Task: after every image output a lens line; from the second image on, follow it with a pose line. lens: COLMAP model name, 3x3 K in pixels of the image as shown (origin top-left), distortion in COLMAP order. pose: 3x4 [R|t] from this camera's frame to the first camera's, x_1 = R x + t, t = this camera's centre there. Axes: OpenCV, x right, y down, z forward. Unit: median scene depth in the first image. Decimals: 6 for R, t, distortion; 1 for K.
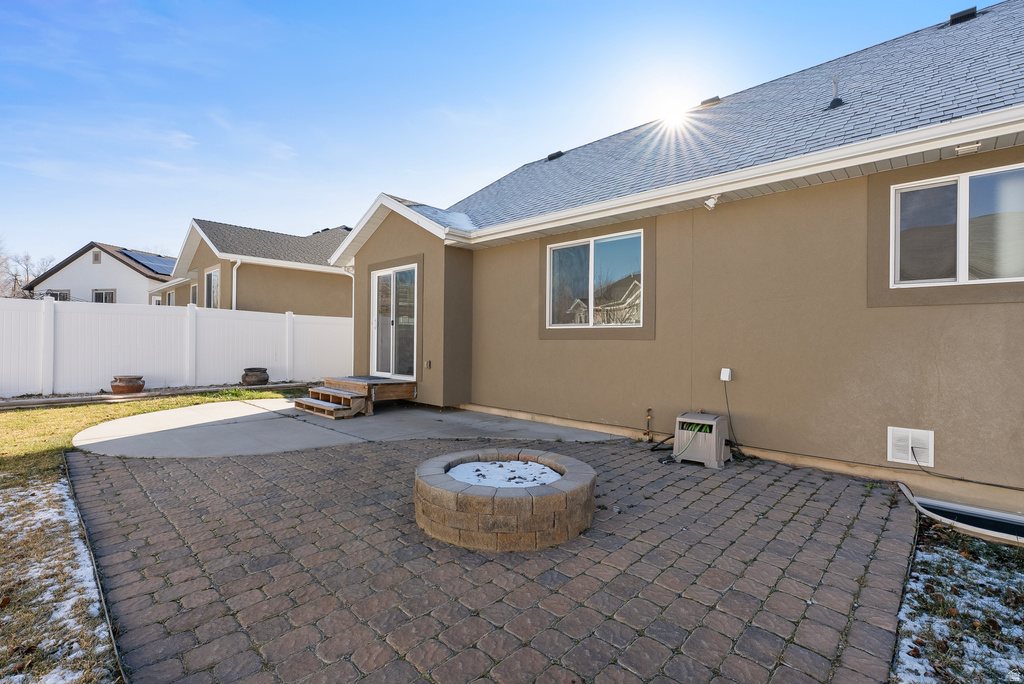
lens RADIAL K [[466.3, 0, 511.7], [0, 466.3, 339.4], [0, 0, 1]] dist [0.002197, 0.000230]
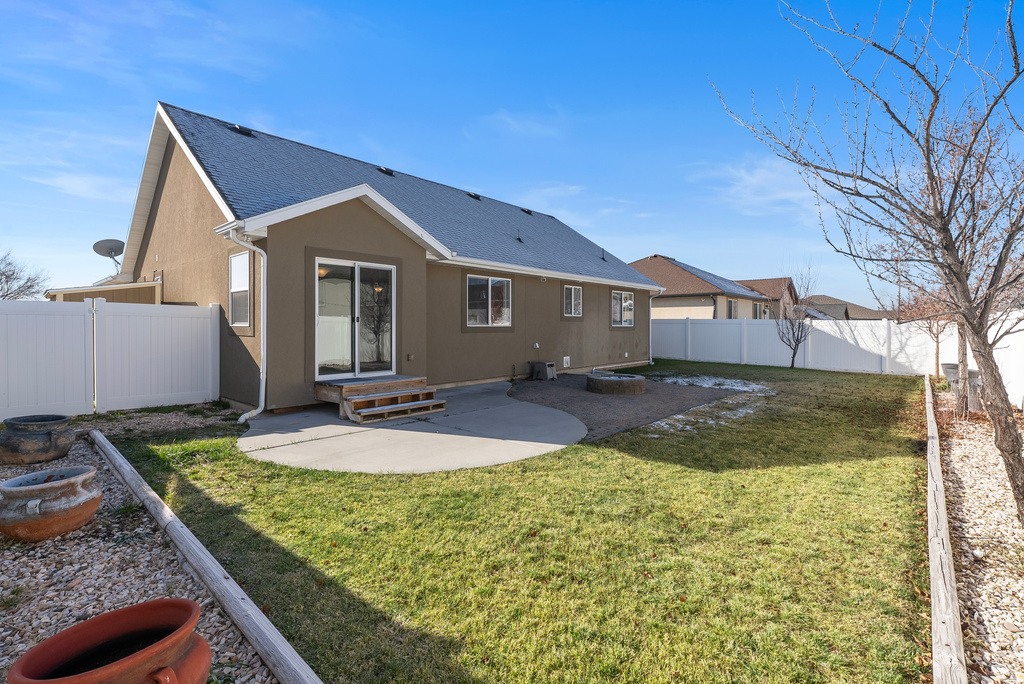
lens RADIAL K [[466.3, 0, 511.4], [0, 466.3, 333.4], [0, 0, 1]] dist [0.002197, 0.000230]
pose [[-0.032457, -0.025374, 0.999151, -1.658406], [0.002738, 0.999672, 0.025476, -0.043585], [-0.999469, 0.003563, -0.032377, 0.986716]]
